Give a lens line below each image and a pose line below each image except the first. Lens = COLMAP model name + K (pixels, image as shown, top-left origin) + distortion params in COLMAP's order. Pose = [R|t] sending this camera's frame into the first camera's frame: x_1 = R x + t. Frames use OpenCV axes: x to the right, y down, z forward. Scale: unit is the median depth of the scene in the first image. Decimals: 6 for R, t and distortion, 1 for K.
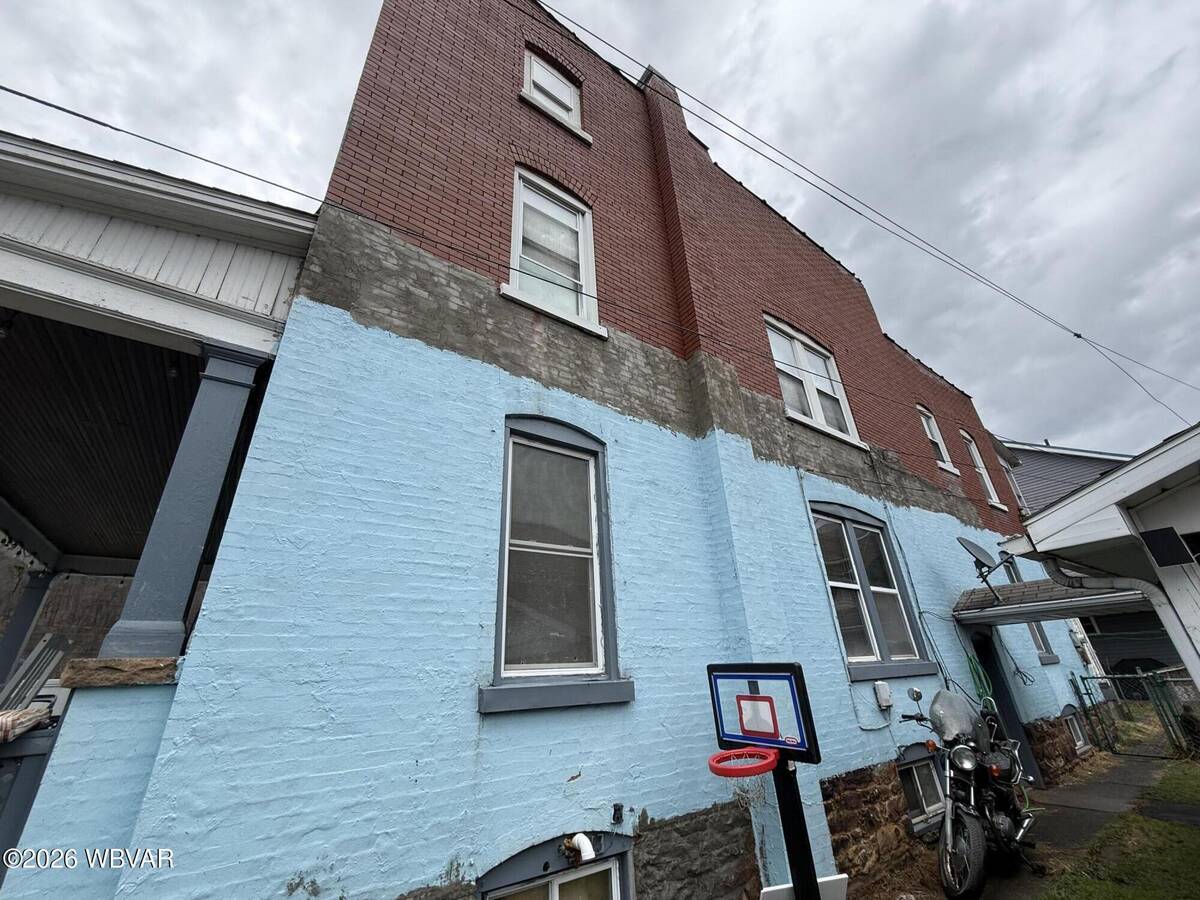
lens RADIAL K [[476.0, 0, 600.2], [0, 476.0, 448.8], [0, 0, 1]] dist [-0.003204, 0.000865]
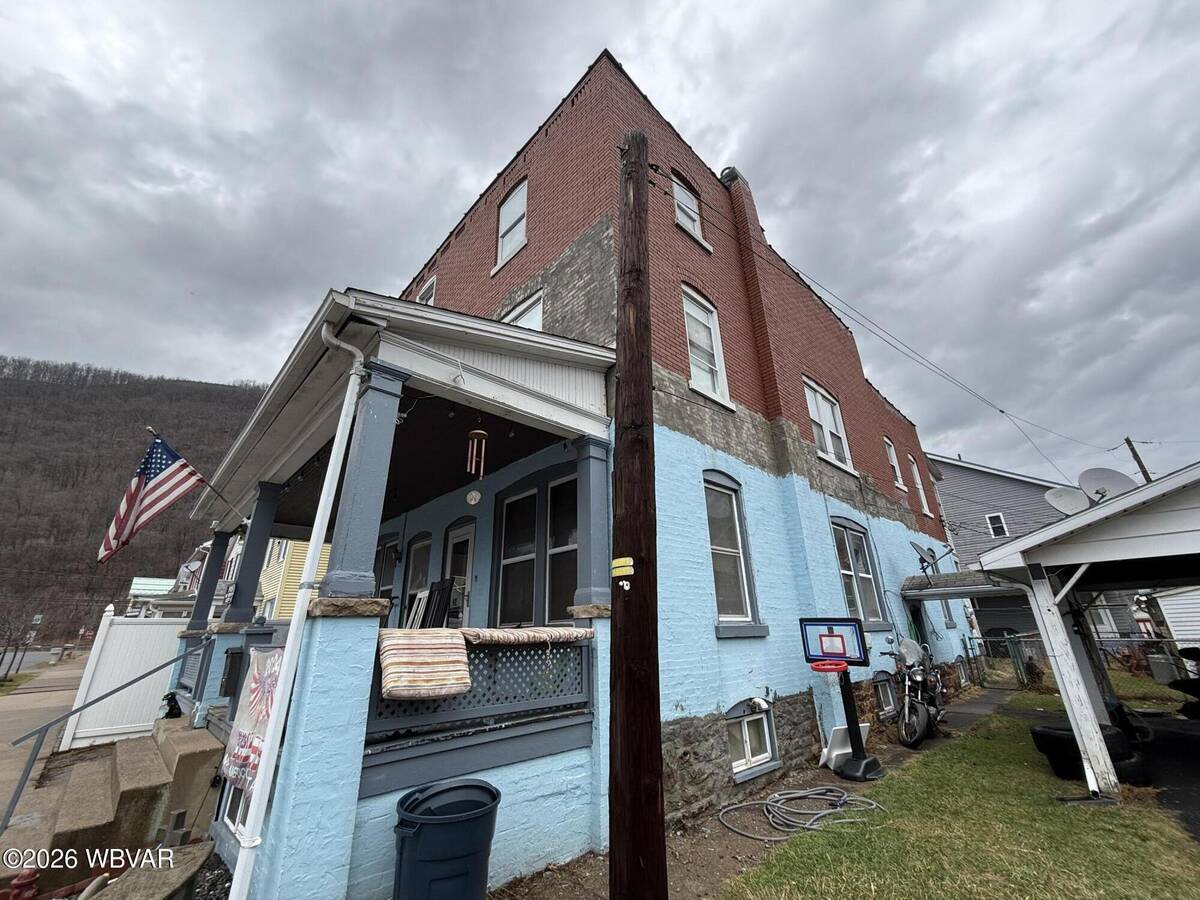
lens RADIAL K [[476.0, 0, 600.8], [0, 476.0, 449.2], [0, 0, 1]] dist [-0.003204, 0.000865]
pose [[0.989613, 0.071926, 0.124471, -0.596479], [-0.080769, 0.994444, 0.067516, -0.179039], [-0.118923, -0.076869, 0.989924, -0.476712]]
